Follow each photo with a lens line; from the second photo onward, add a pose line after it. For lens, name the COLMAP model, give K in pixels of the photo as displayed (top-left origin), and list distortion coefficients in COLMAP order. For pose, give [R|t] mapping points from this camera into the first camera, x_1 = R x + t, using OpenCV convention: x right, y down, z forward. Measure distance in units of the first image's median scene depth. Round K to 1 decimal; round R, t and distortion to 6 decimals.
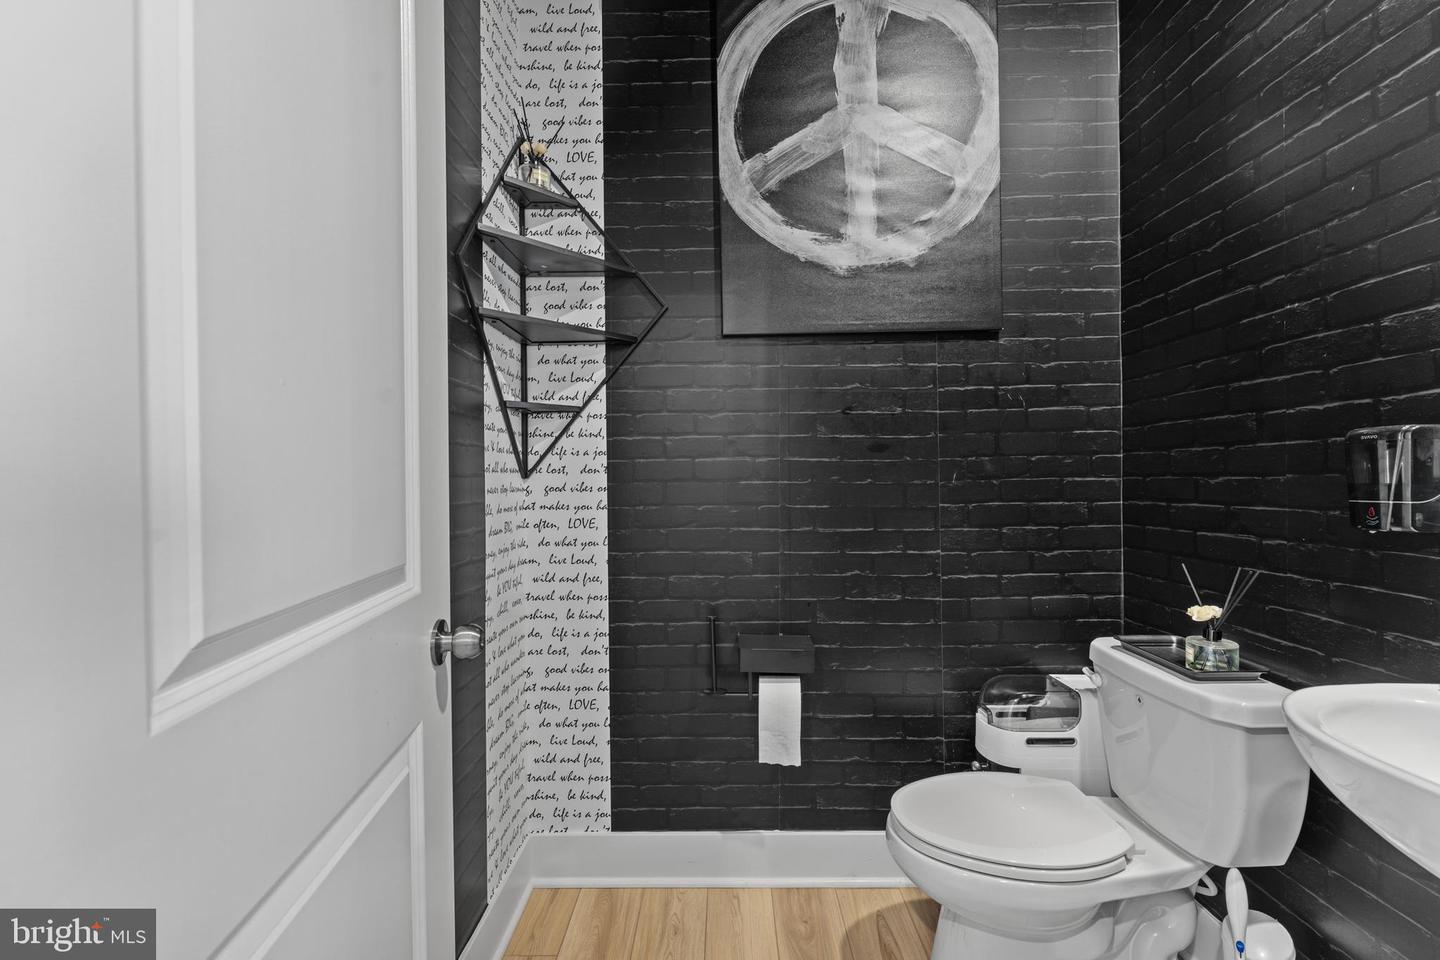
lens RADIAL K [[592.7, 0, 720.0], [0, 592.7, 480.0], [0, 0, 1]] dist [-0.000608, -0.000701]
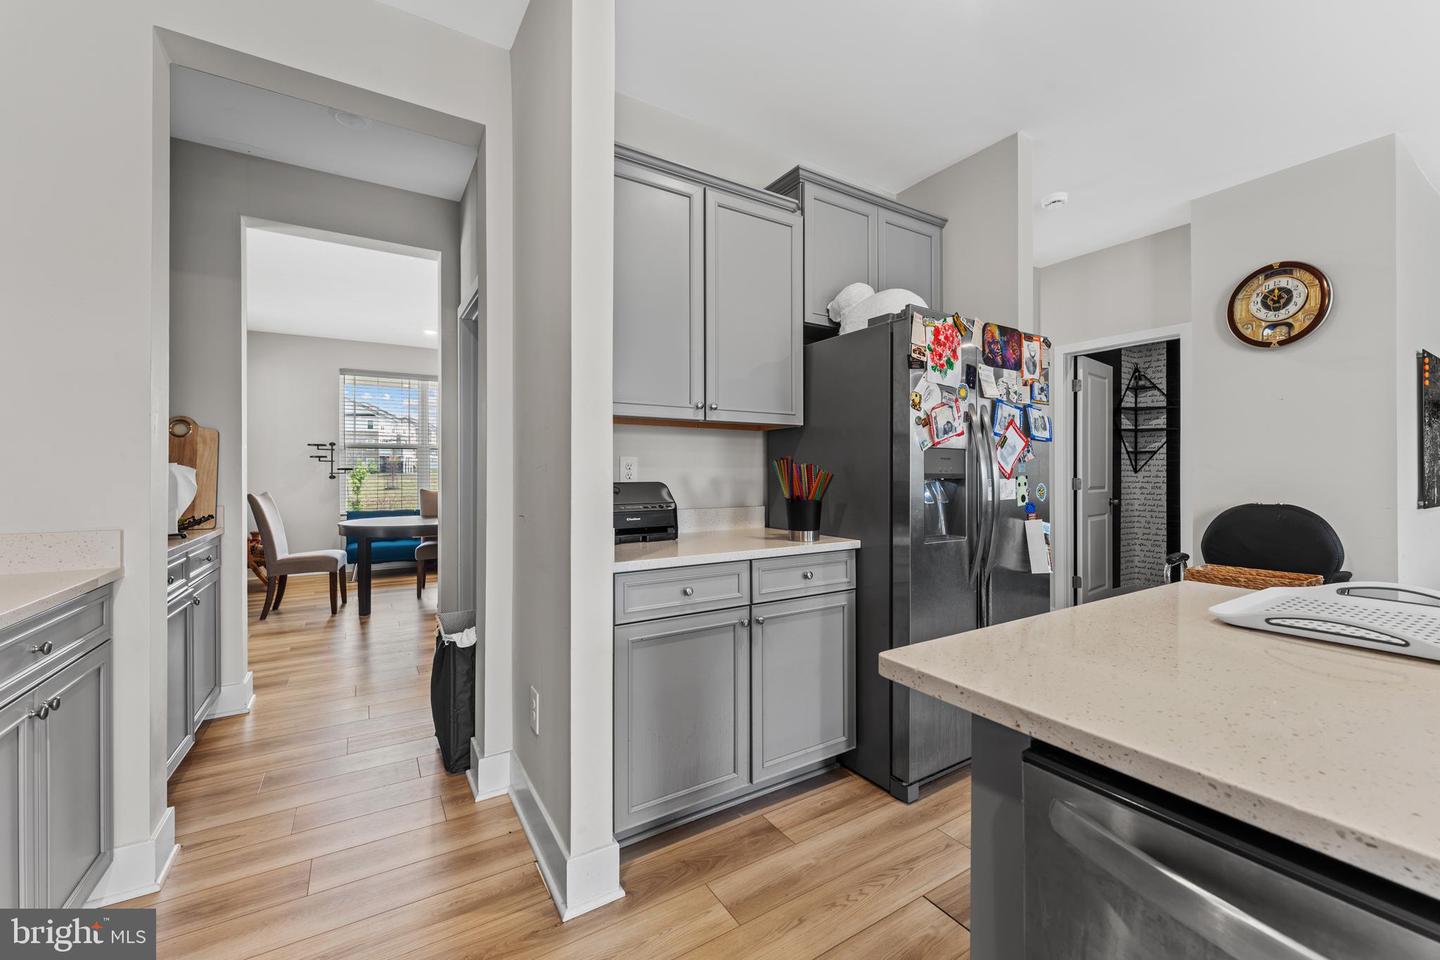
lens RADIAL K [[575.7, 0, 720.0], [0, 575.7, 480.0], [0, 0, 1]] dist [0.001106, -0.000068]
pose [[0.541048, 0.011872, -0.840908, 1.052966], [-0.009420, 0.999923, 0.008056, 0.029337], [0.840939, 0.003563, 0.541118, -2.529204]]
